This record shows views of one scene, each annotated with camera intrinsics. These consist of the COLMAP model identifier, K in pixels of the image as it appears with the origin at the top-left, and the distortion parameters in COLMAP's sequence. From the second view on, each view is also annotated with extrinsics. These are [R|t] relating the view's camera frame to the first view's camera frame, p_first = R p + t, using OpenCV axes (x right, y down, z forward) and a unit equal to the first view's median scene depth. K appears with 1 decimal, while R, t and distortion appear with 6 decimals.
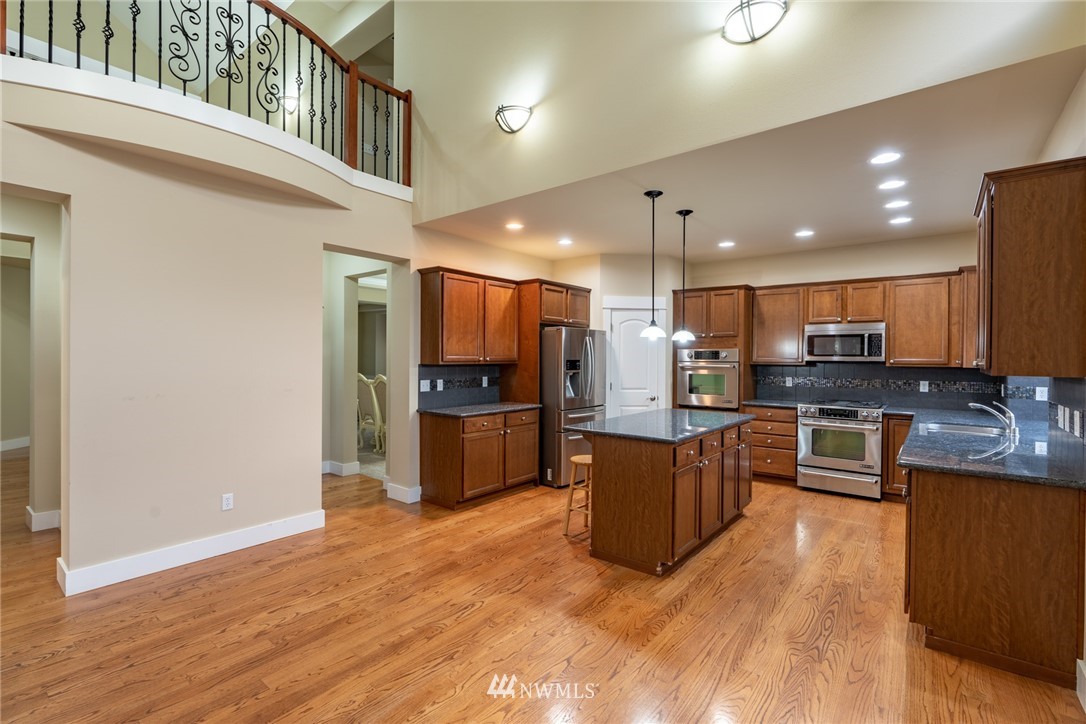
lens RADIAL K [[496.2, 0, 541.9], [0, 496.2, 362.6], [0, 0, 1]] dist [0.004622, 0.000498]
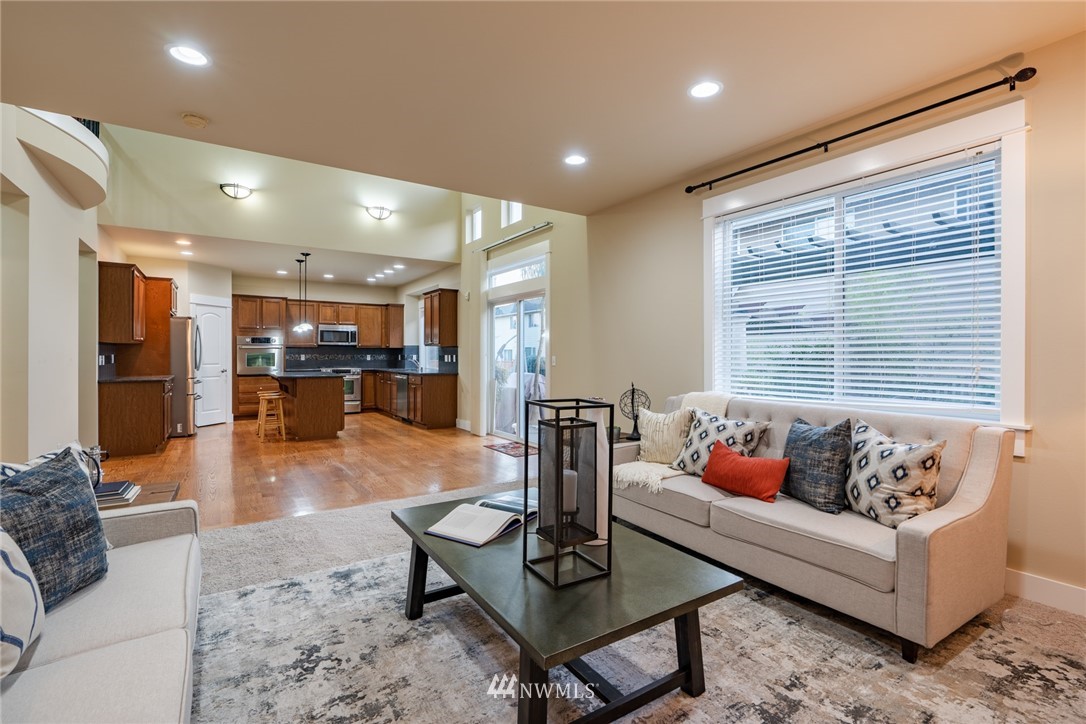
lens RADIAL K [[496.2, 0, 540.5], [0, 496.2, 360.6], [0, 0, 1]] dist [0.004622, 0.000498]
pose [[0.318077, -0.015844, 0.947932, -0.987275], [0.011143, 0.999854, 0.012973, 0.043042], [-0.947999, 0.006436, 0.318207, -0.349516]]
